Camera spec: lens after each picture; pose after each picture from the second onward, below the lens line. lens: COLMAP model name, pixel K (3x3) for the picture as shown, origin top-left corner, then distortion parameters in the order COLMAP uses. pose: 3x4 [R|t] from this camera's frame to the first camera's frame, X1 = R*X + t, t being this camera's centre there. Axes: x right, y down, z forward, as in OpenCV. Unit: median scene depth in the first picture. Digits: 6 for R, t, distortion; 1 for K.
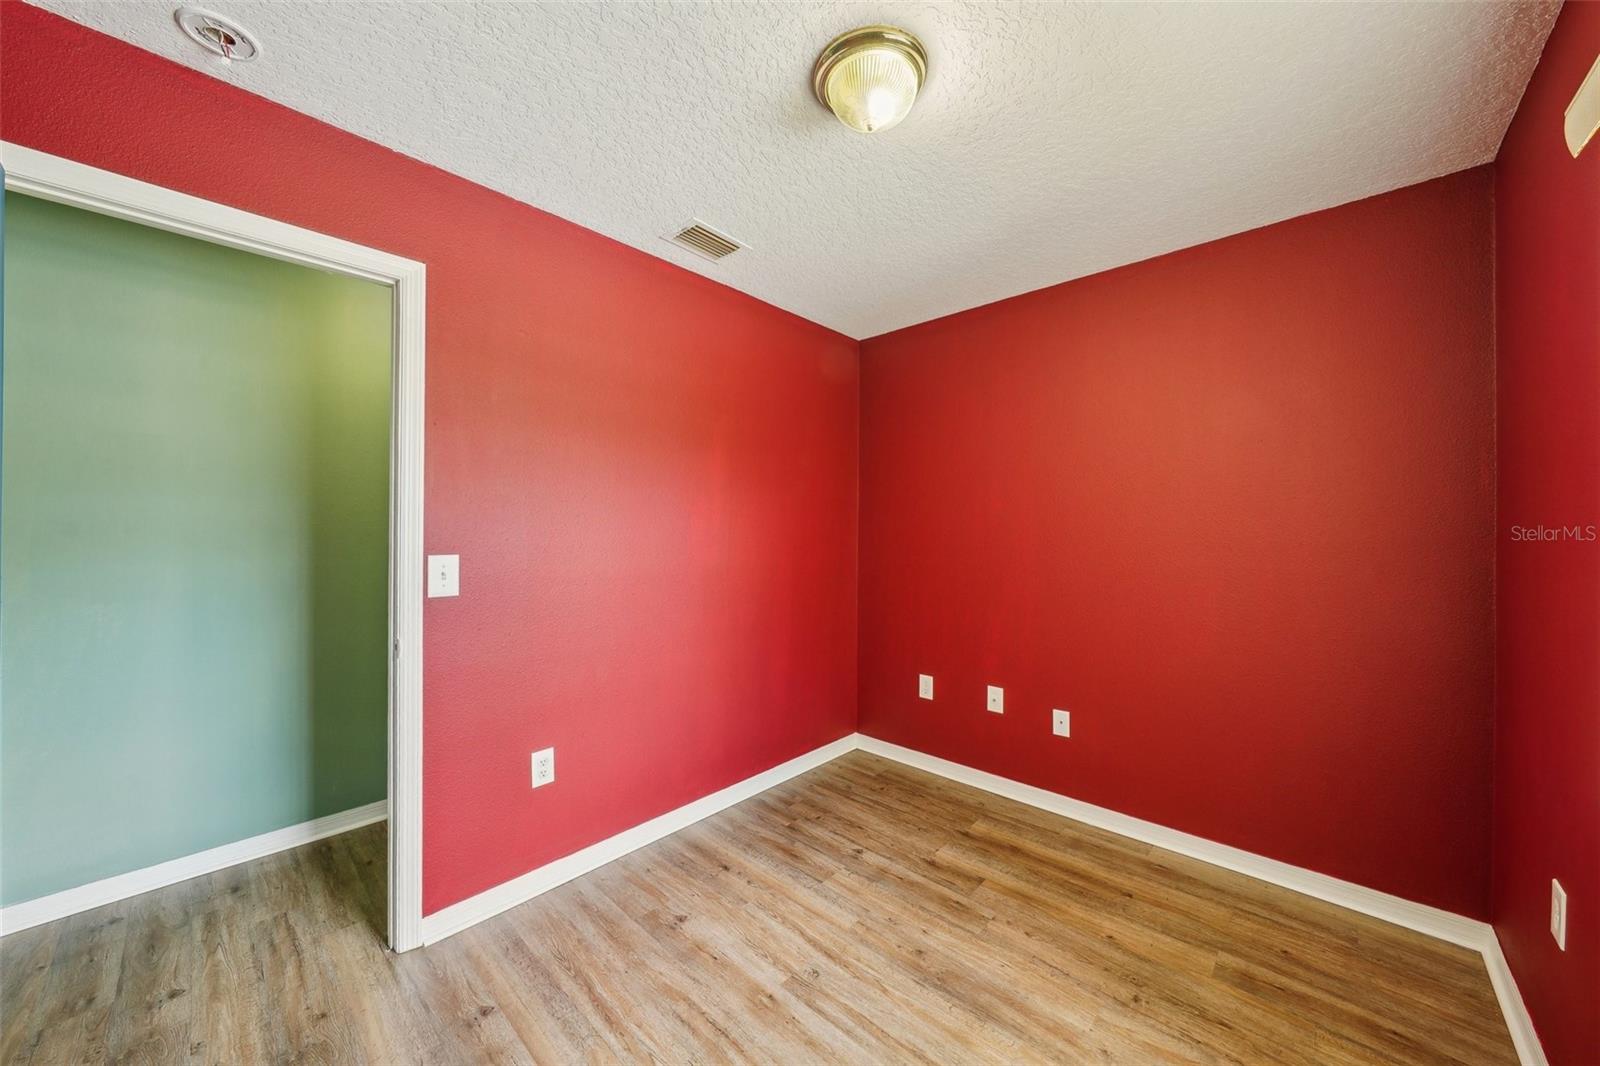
lens RADIAL K [[564.4, 0, 787.6], [0, 564.4, 532.0], [0, 0, 1]] dist [-0.020196, 0.001520]
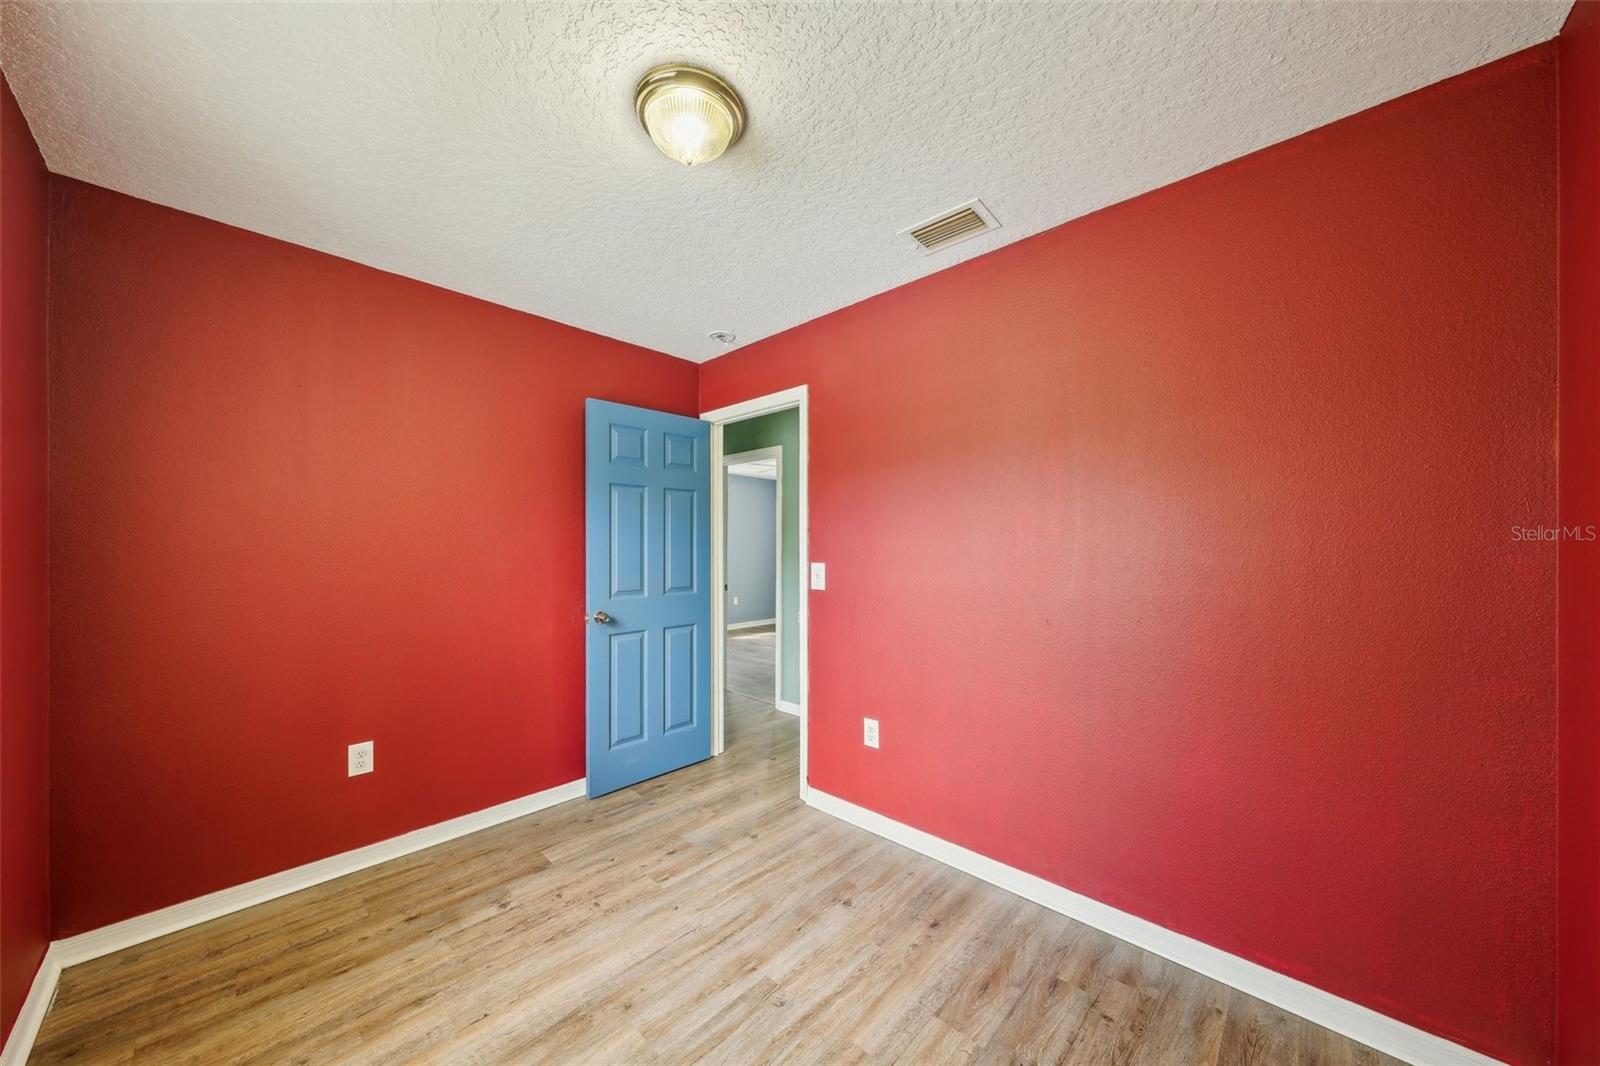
lens RADIAL K [[538.7, 0, 791.8], [0, 538.7, 543.0], [0, 0, 1]] dist [-0.010623, -0.000101]
pose [[0.009424, 0.000087, -0.999956, 0.871500], [-0.002128, 0.999998, 0.000067, -0.013595], [0.999953, 0.002127, 0.009424, 0.893348]]
